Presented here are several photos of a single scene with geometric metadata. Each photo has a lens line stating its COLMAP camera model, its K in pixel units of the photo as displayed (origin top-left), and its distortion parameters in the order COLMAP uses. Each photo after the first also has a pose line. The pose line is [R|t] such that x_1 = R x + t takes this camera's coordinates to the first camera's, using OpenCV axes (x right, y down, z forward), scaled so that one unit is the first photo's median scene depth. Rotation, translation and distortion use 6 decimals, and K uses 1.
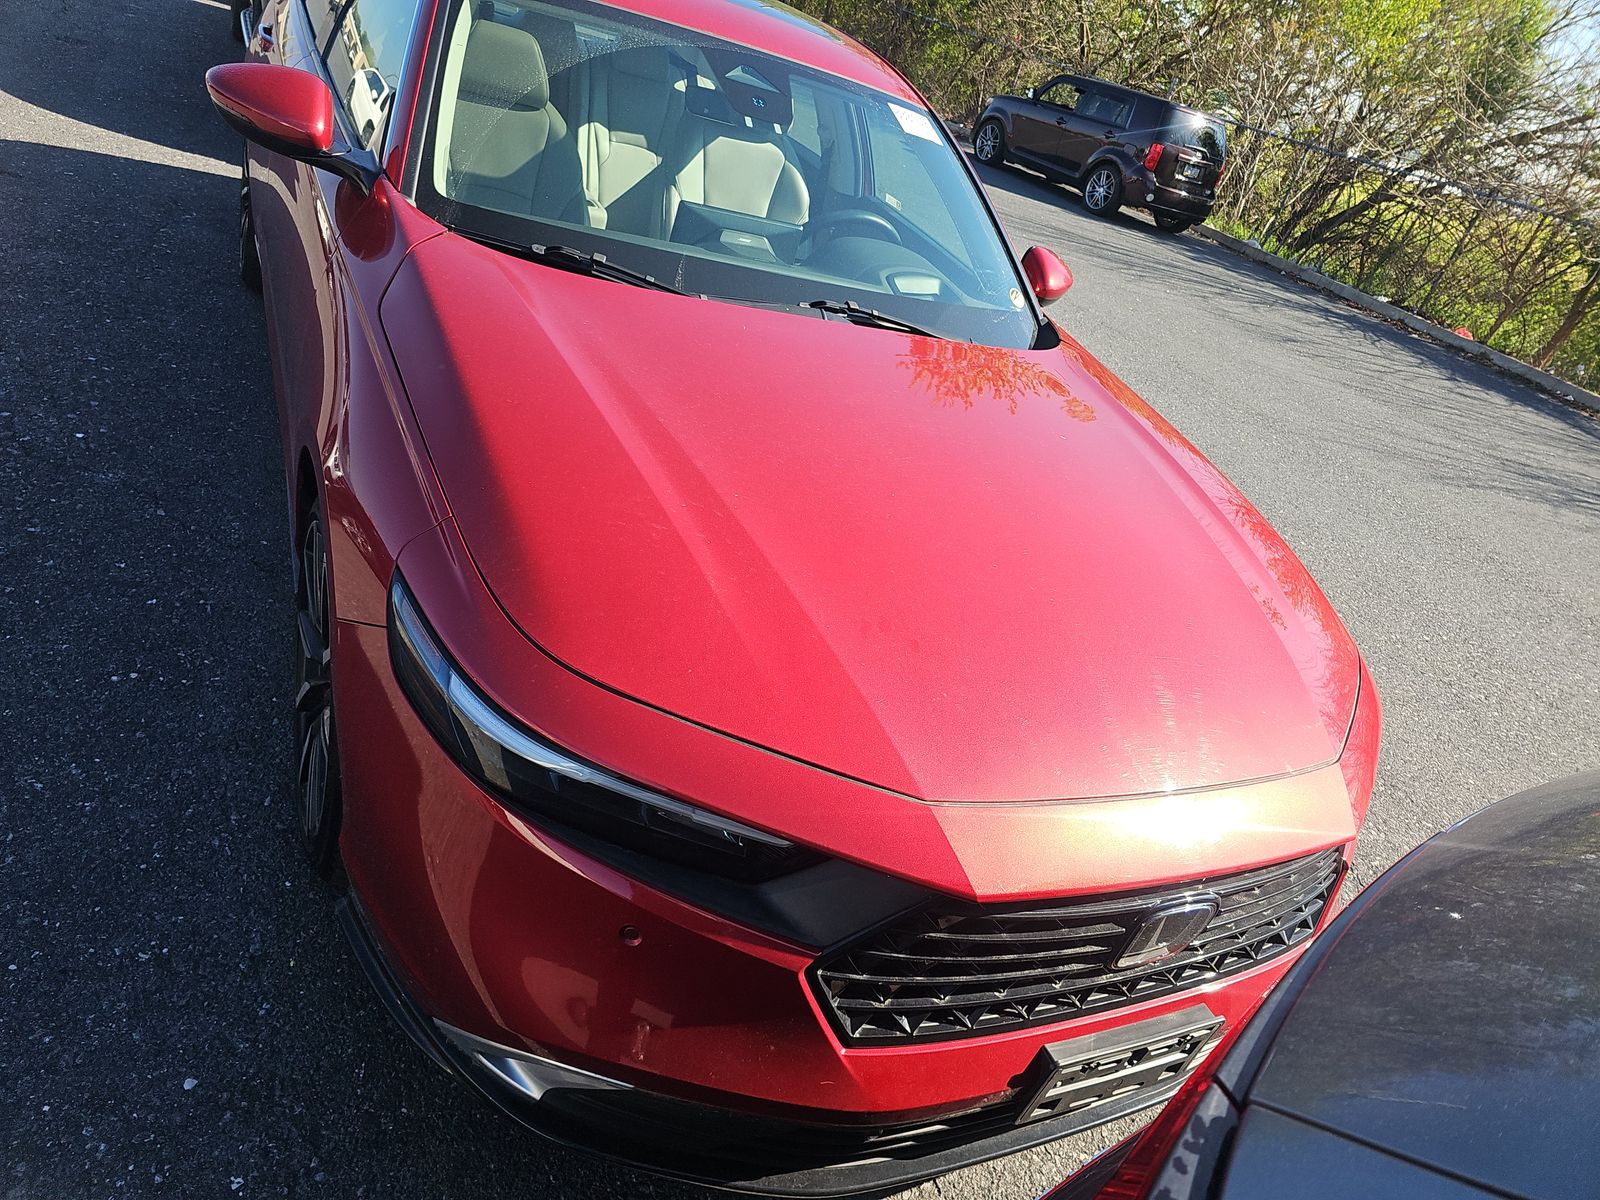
lens RADIAL K [[1077.8, 0, 800.0], [0, 1077.8, 600.0], [0, 0, 1]] dist [0.005082, -0.003406]
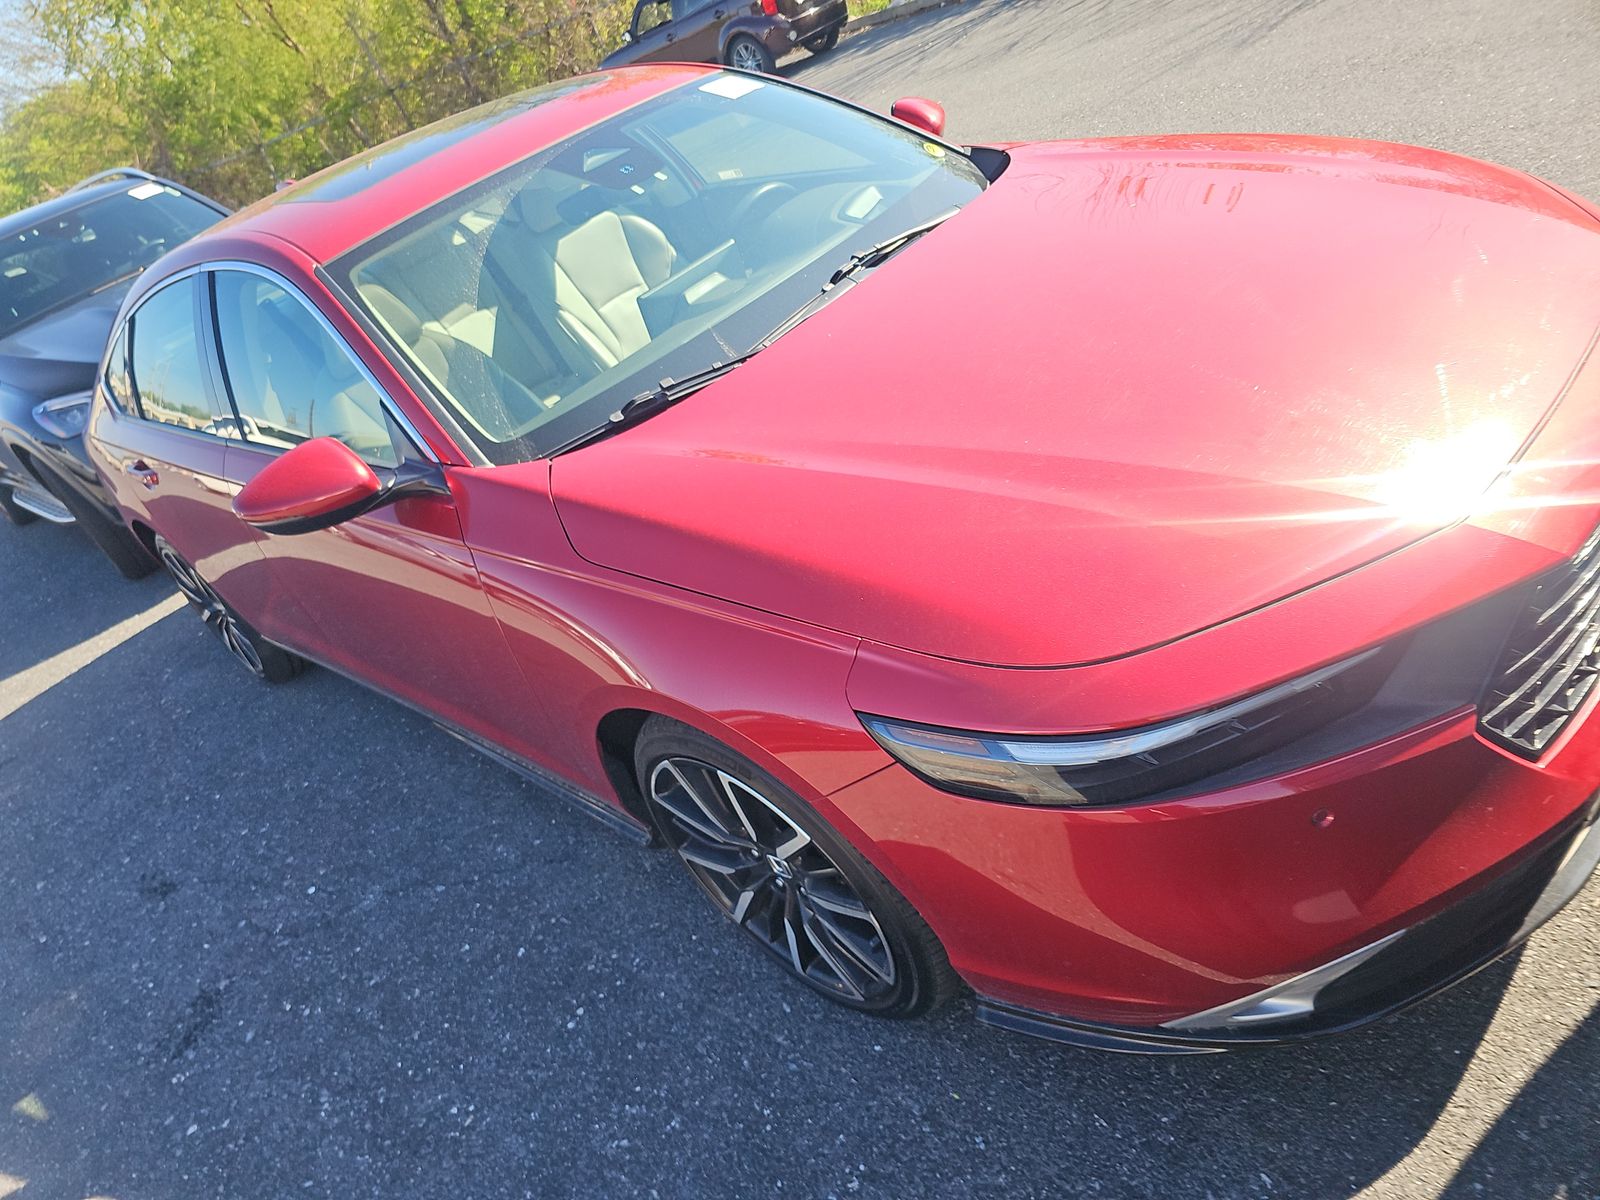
lens RADIAL K [[1066.0, 0, 800.1], [0, 1066.0, 629.0], [0, 0, 1]] dist [0.003612, 0.000146]
pose [[0.744880, -0.667162, -0.006964, -0.210770], [0.666620, 0.743758, 0.049423, -0.103494], [-0.027794, -0.041457, 0.998754, 0.014725]]
